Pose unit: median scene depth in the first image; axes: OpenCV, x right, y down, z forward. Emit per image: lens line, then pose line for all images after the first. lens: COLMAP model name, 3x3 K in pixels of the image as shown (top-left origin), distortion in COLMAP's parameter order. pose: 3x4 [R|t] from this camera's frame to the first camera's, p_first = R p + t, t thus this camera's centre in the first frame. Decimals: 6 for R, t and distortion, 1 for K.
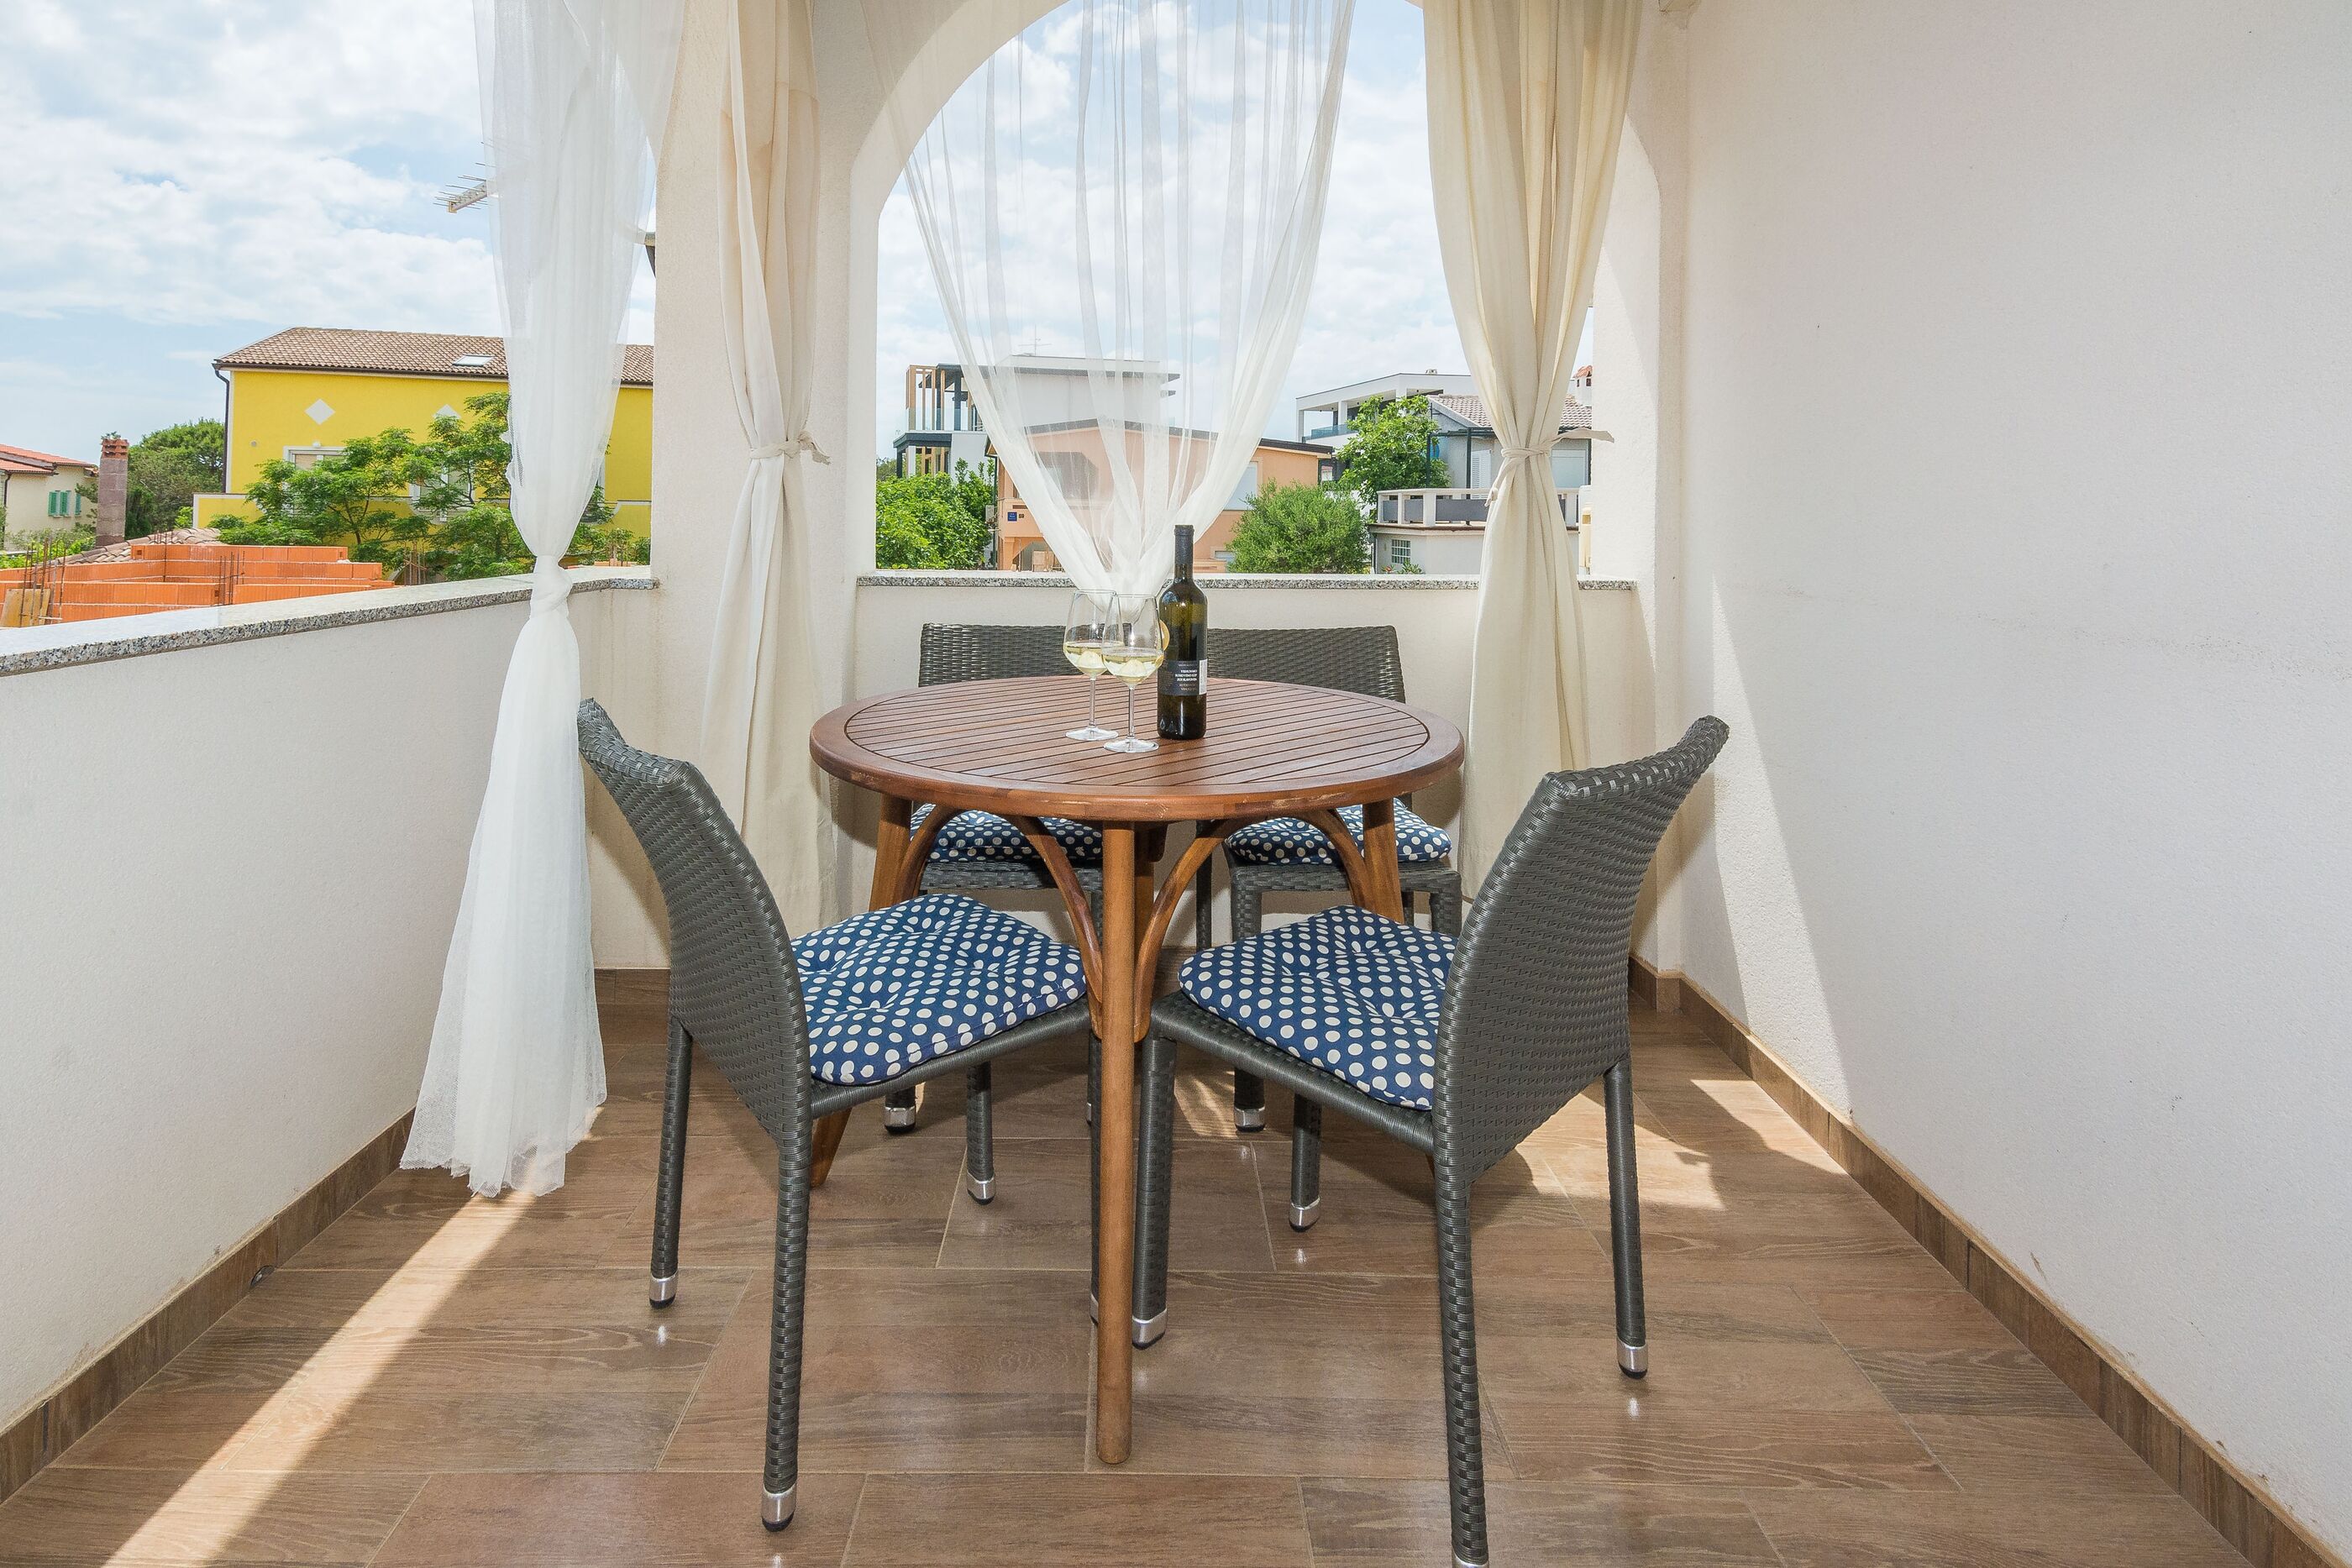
lens RADIAL K [[1106.4, 0, 1176.0], [0, 1106.4, 784.0], [0, 0, 1]] dist [-0.003440, -0.010802]
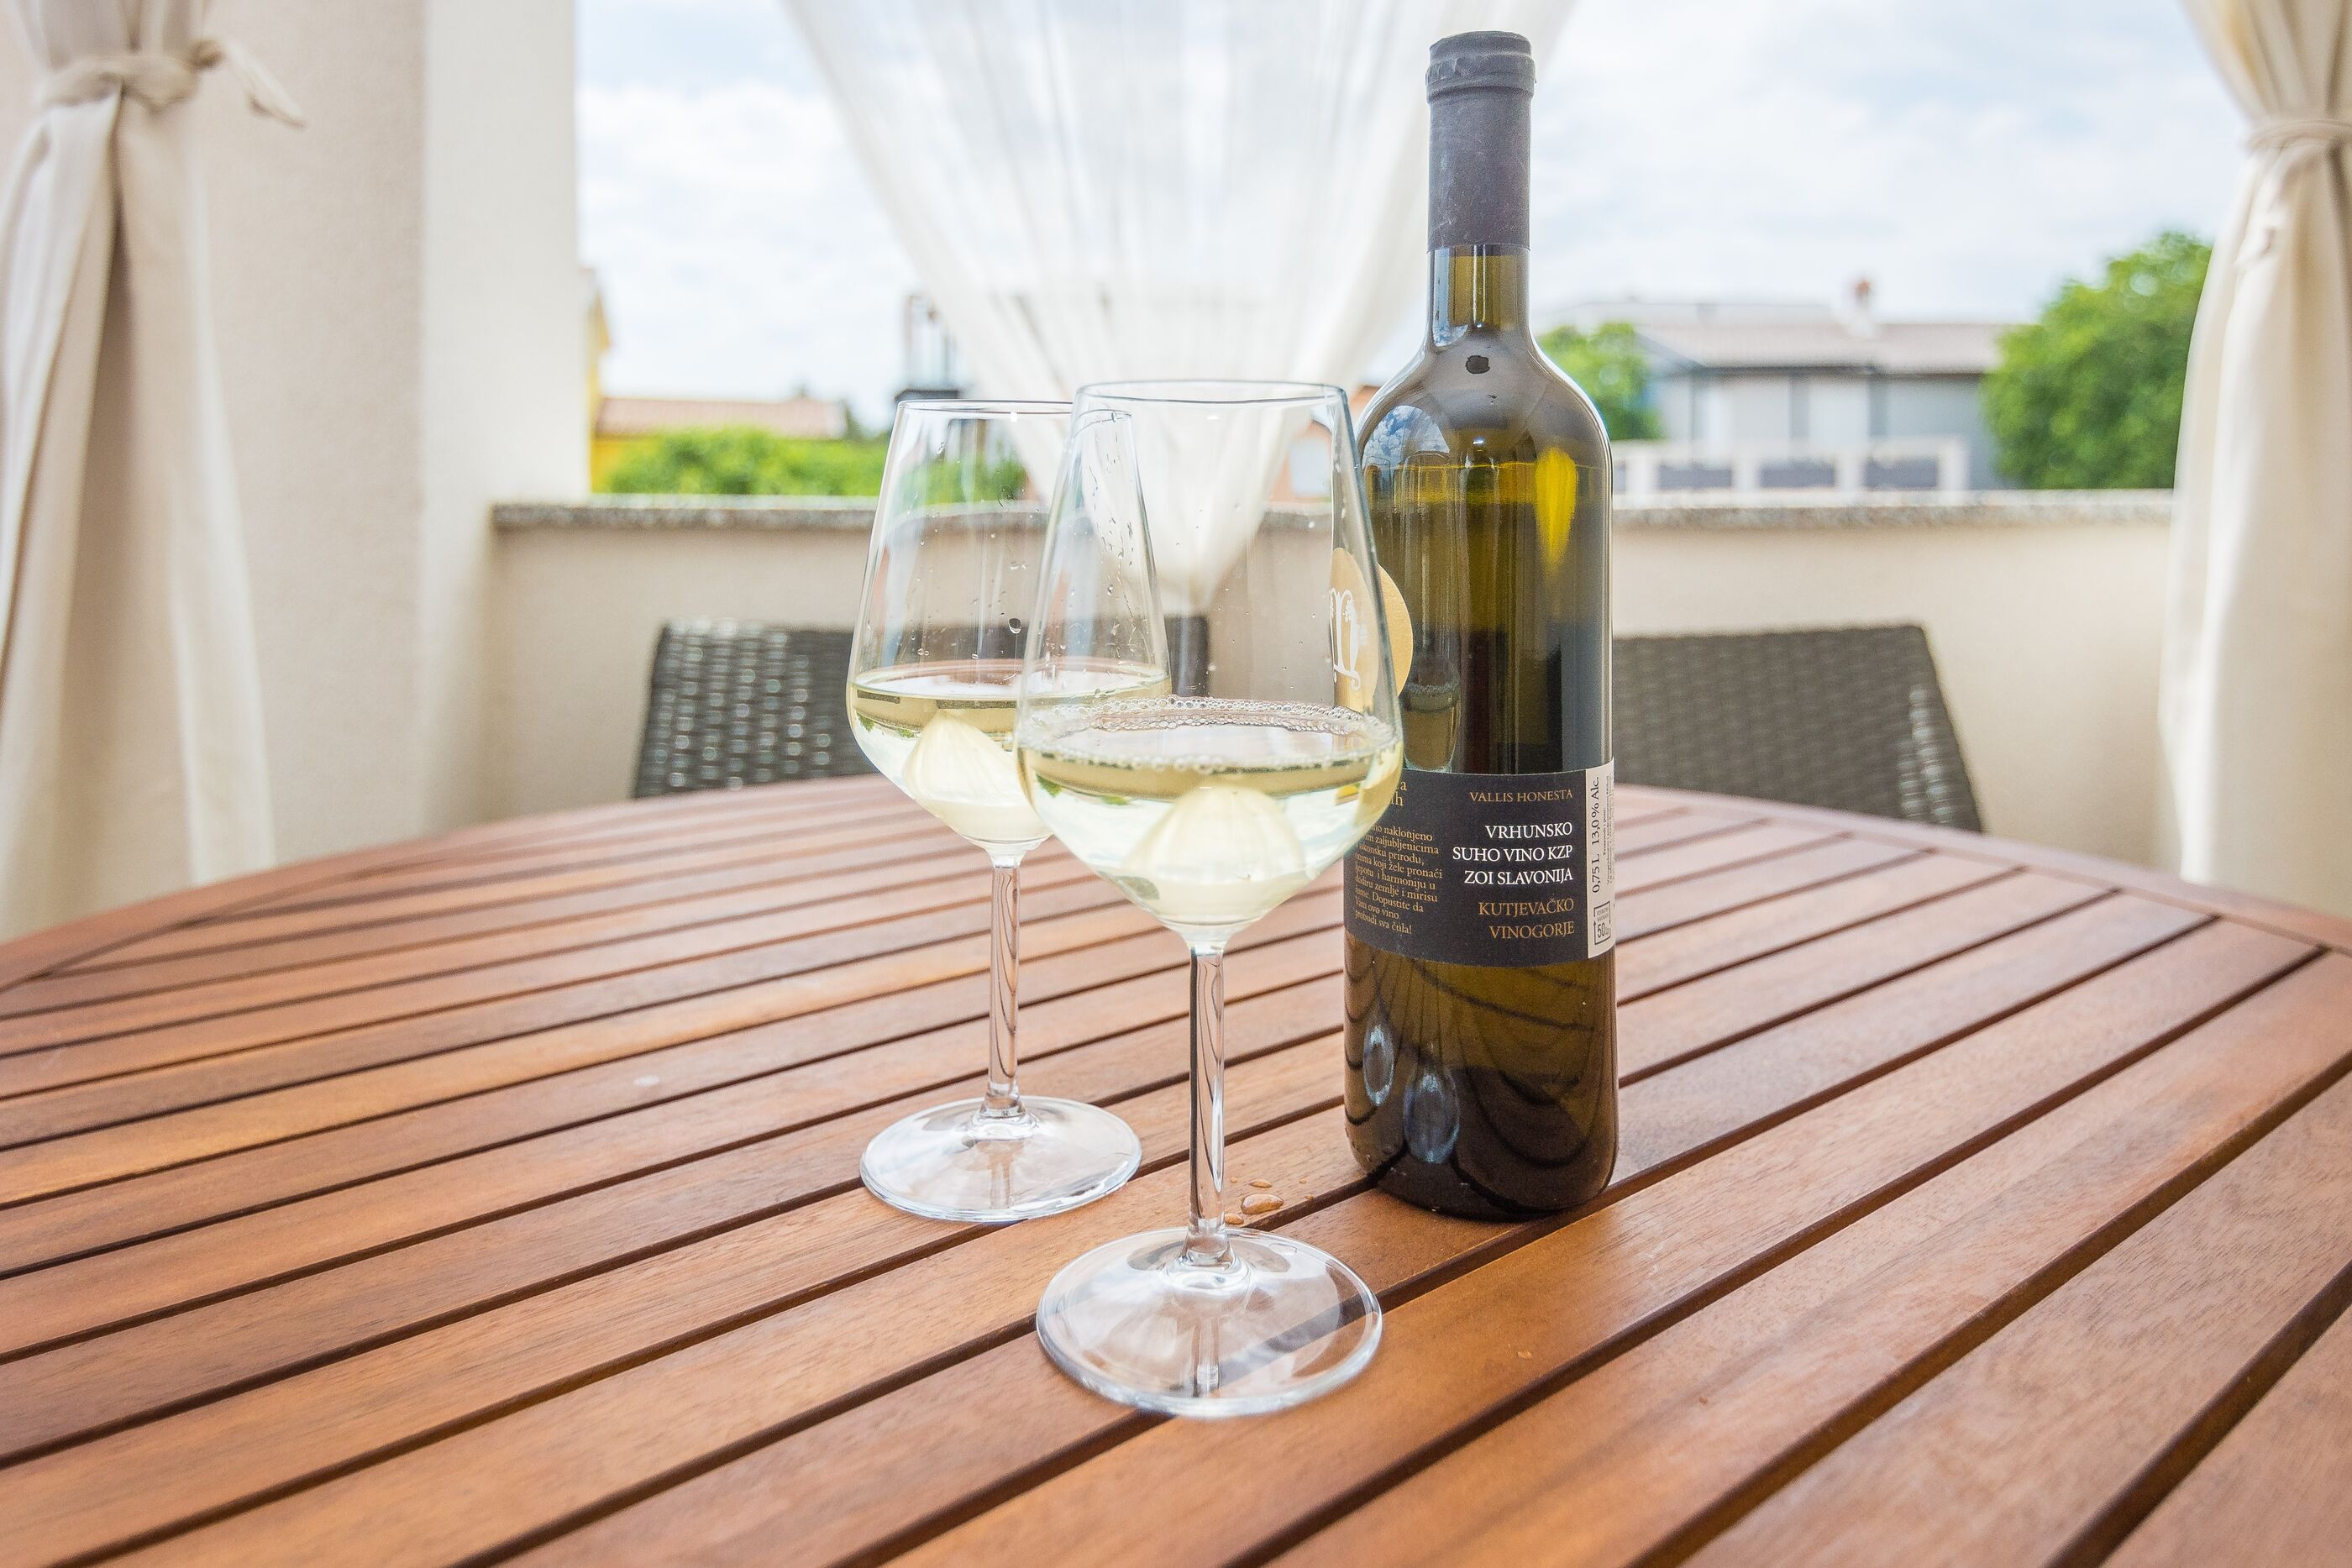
lens RADIAL K [[1485.4, 0, 1176.0], [0, 1485.4, 784.0], [0, 0, 1]] dist [0.000701, 0.000410]
pose [[0.997564, -0.001530, -0.069746, -0.021794], [-0.002012, 0.998713, -0.050687, -0.077172], [0.069733, 0.050704, 0.996276, 0.598490]]
